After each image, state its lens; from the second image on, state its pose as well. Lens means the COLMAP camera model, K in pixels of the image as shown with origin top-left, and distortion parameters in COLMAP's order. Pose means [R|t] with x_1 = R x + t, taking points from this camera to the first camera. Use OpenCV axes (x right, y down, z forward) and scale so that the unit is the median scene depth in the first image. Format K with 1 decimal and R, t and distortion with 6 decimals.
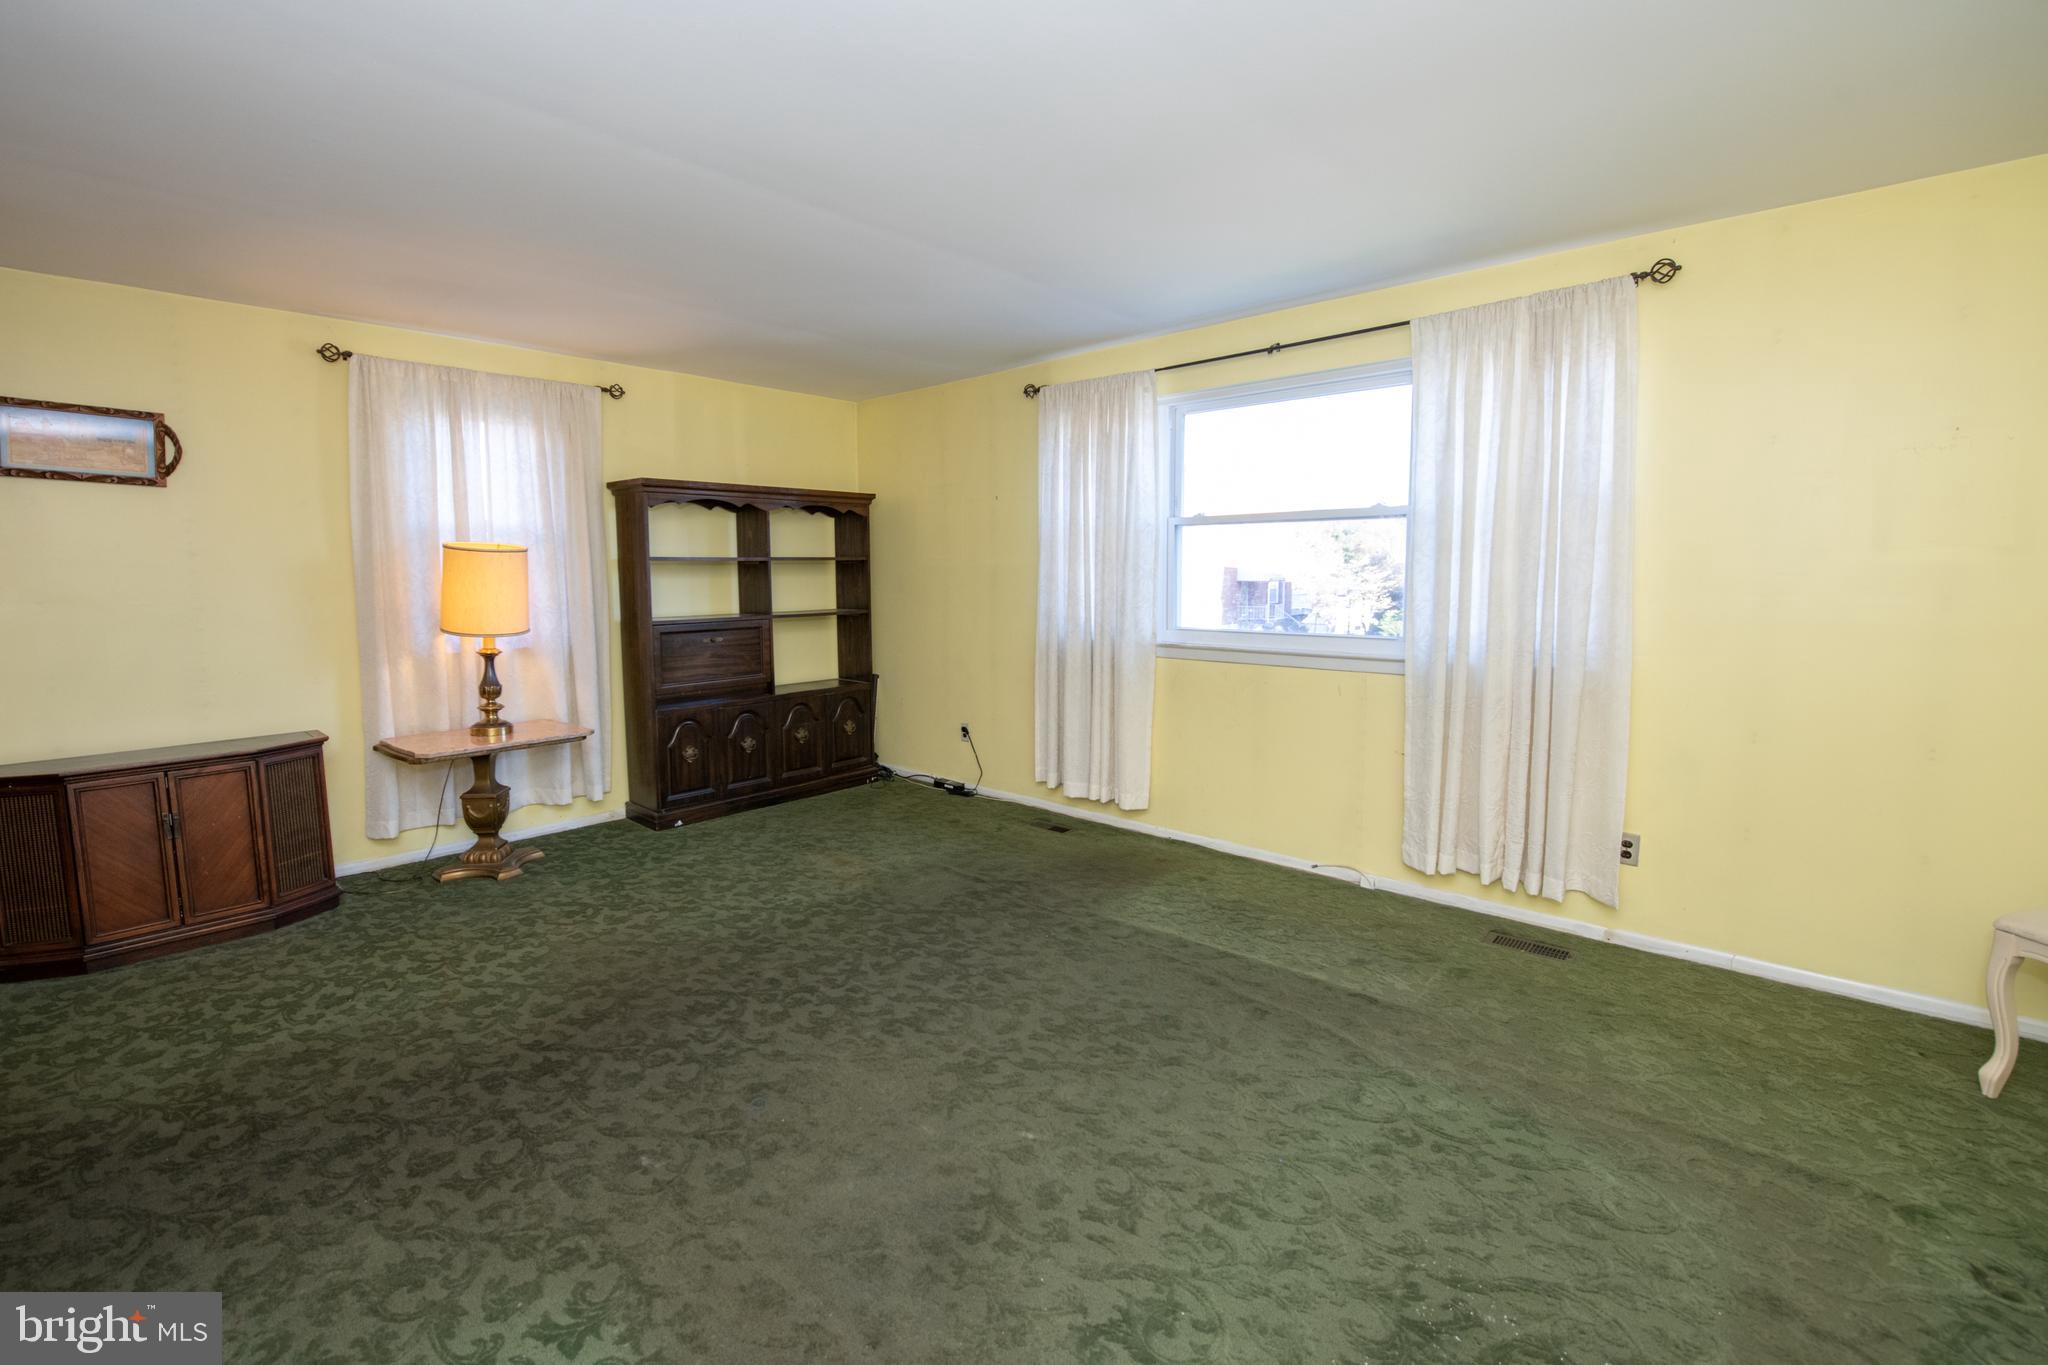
lens RADIAL K [[862.9, 0, 997.9], [0, 862.9, 684.3], [0, 0, 1]] dist [-0.028366, -0.000474]
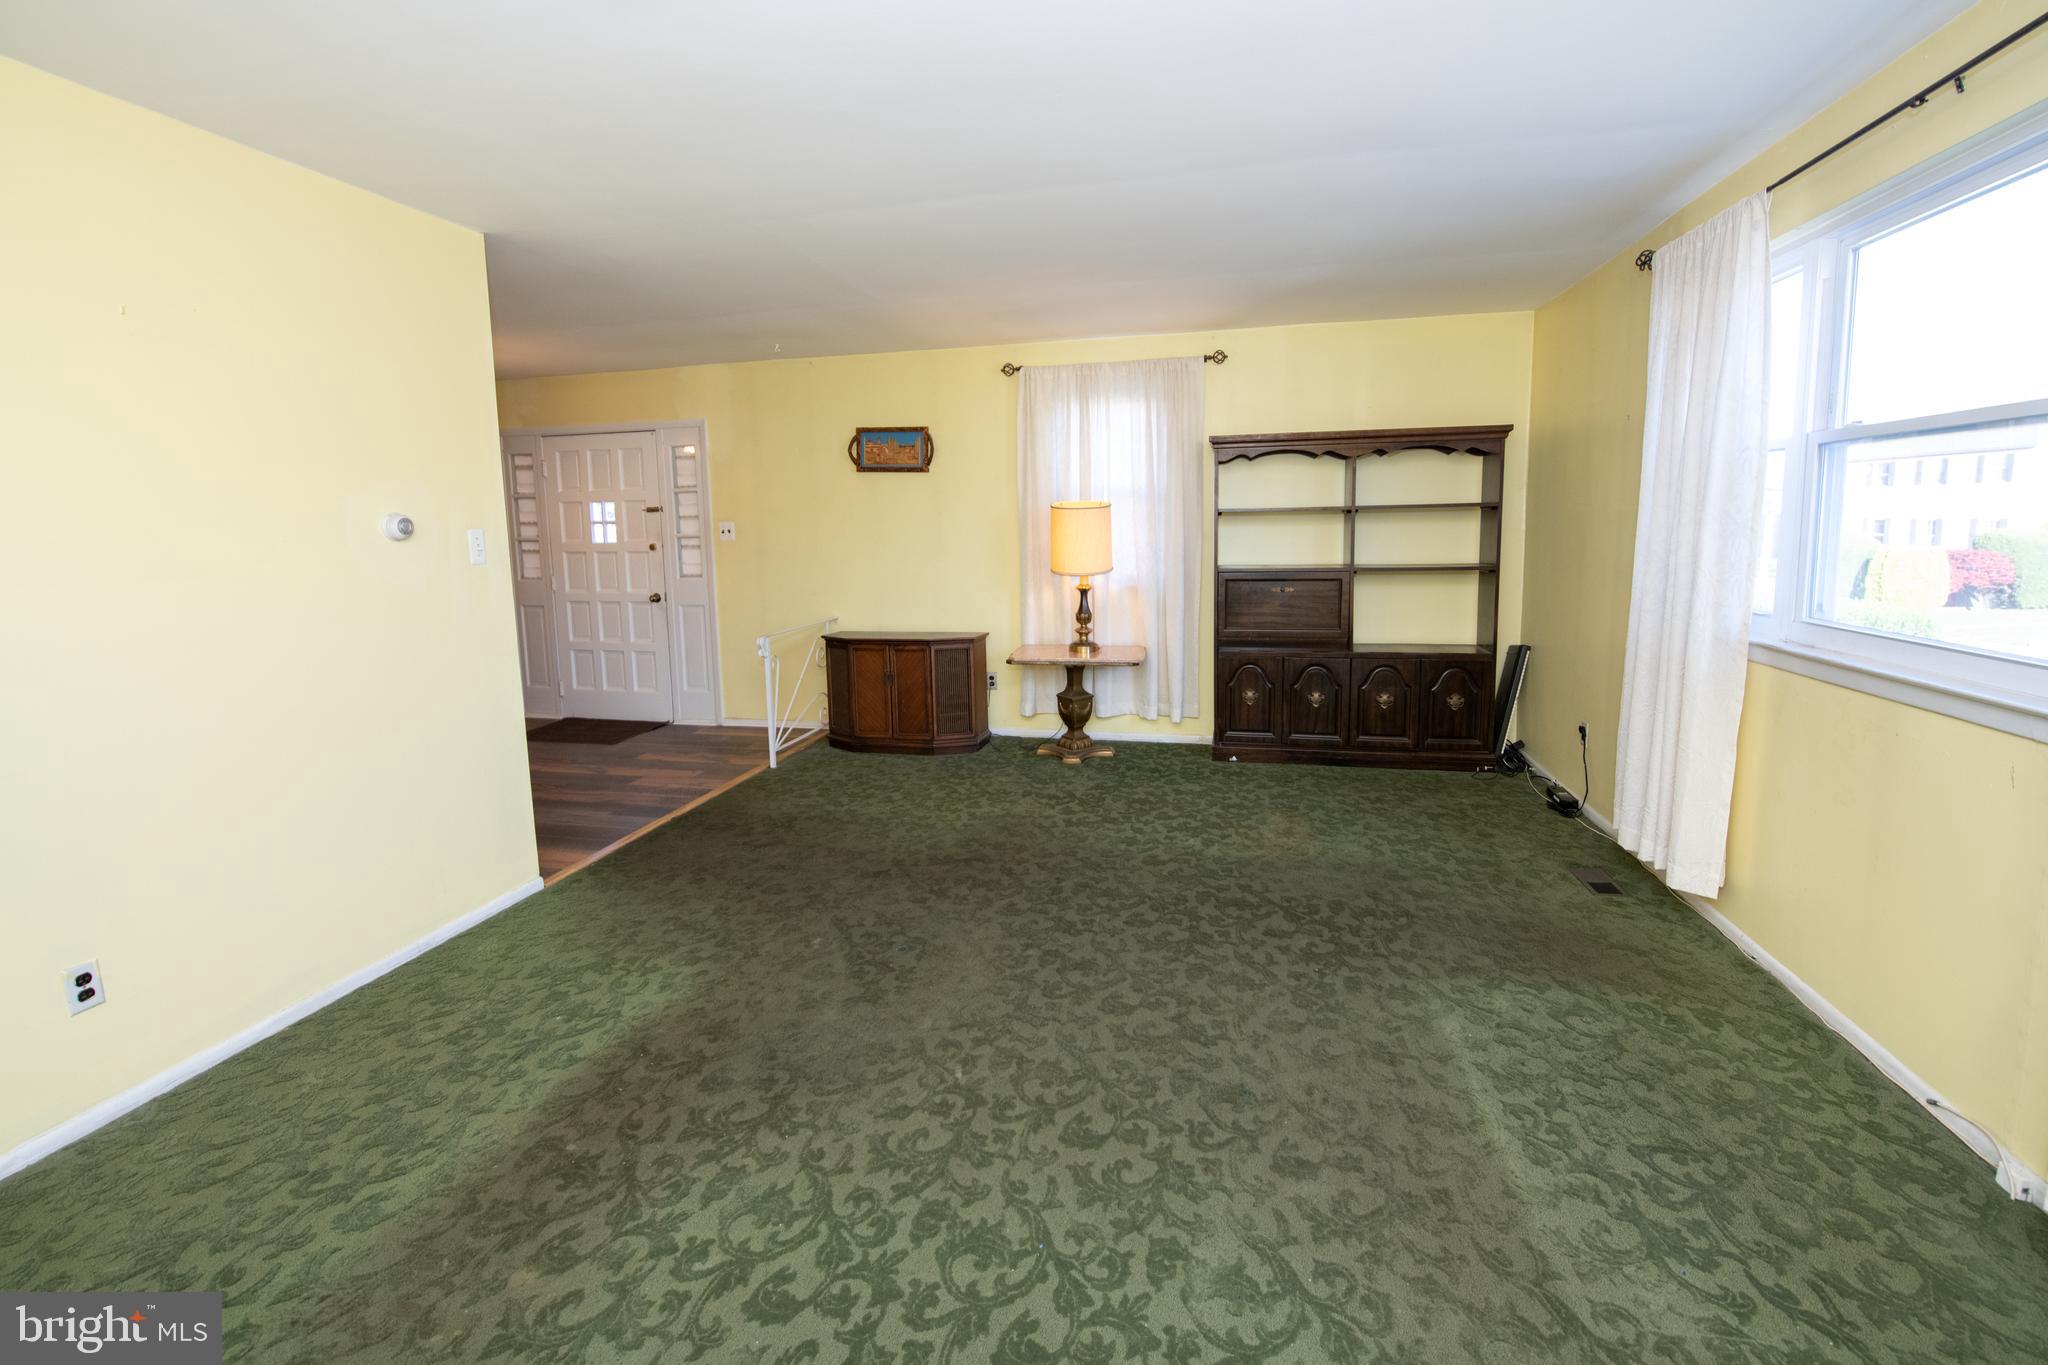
lens RADIAL K [[872.7, 0, 1024.7], [0, 872.7, 655.5], [0, 0, 1]] dist [-0.027189, -0.000407]
pose [[0.501498, 0.126862, -0.855807, 0.455254], [-0.096811, 0.991207, 0.090202, -0.042377], [0.859725, 0.037615, 0.509370, 0.246808]]
